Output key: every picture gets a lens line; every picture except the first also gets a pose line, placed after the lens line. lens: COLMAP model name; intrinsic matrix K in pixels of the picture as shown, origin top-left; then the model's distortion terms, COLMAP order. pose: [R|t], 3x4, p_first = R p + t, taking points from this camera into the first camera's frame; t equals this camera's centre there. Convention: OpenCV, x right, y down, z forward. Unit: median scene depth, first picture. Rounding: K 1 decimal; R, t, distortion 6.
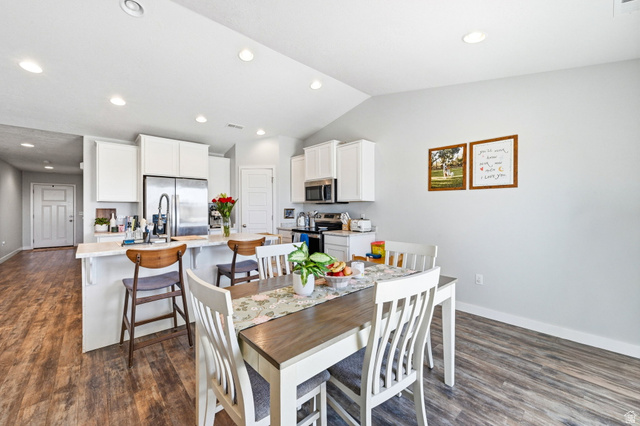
lens RADIAL K [[255.4, 0, 317.7], [0, 255.4, 209.0], [0, 0, 1]] dist [-0.003961, 0.001408]
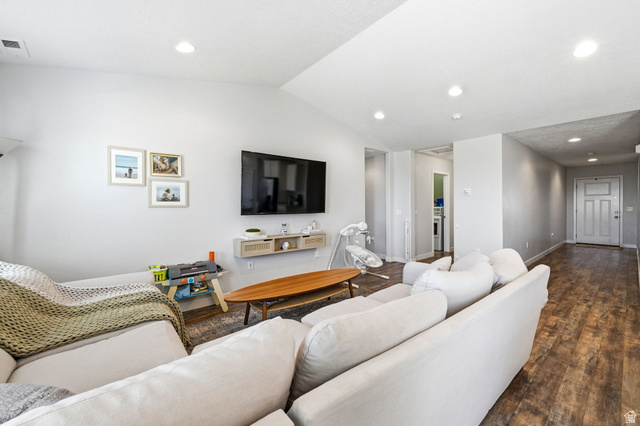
lens RADIAL K [[255.4, 0, 322.4], [0, 255.4, 213.3], [0, 0, 1]] dist [-0.003961, 0.001408]
pose [[-0.043669, 0.026608, -0.998692, -0.103303], [0.012347, 0.999583, 0.026092, -0.005056], [0.998970, -0.011191, -0.043979, 0.053451]]
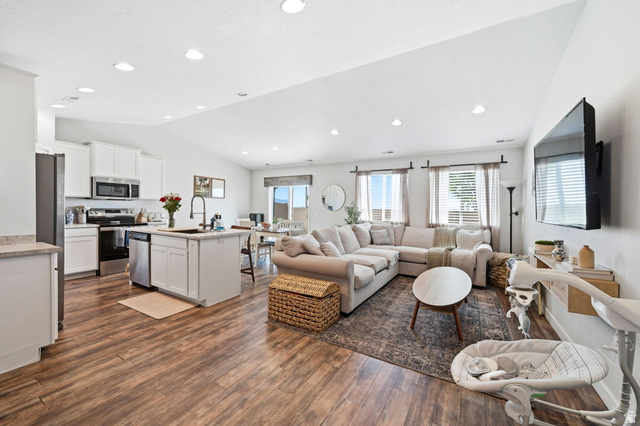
lens RADIAL K [[255.4, 0, 321.9], [0, 255.4, 211.8], [0, 0, 1]] dist [-0.003961, 0.001408]
pose [[-0.299688, -0.018007, 0.953867, -1.510843], [-0.016489, 0.999770, 0.013693, 0.001347], [-0.953895, -0.011625, -0.299916, 0.571933]]
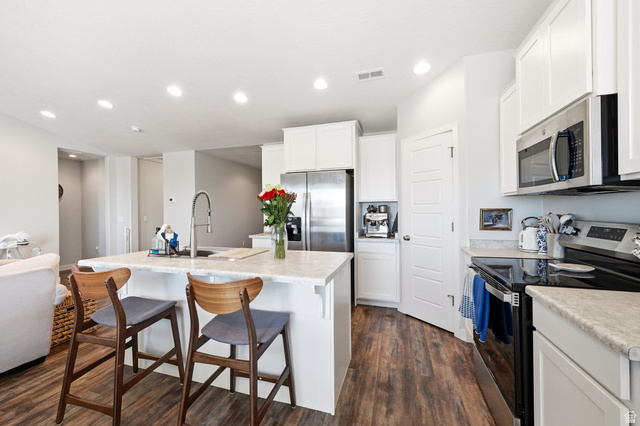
lens RADIAL K [[255.4, 0, 318.8], [0, 255.4, 213.1], [0, 0, 1]] dist [-0.003961, 0.001408]
pose [[0.502812, 0.003057, -0.864390, 0.161962], [0.013354, 0.999847, 0.011304, -0.003153], [0.864292, -0.017227, 0.502695, 0.670930]]
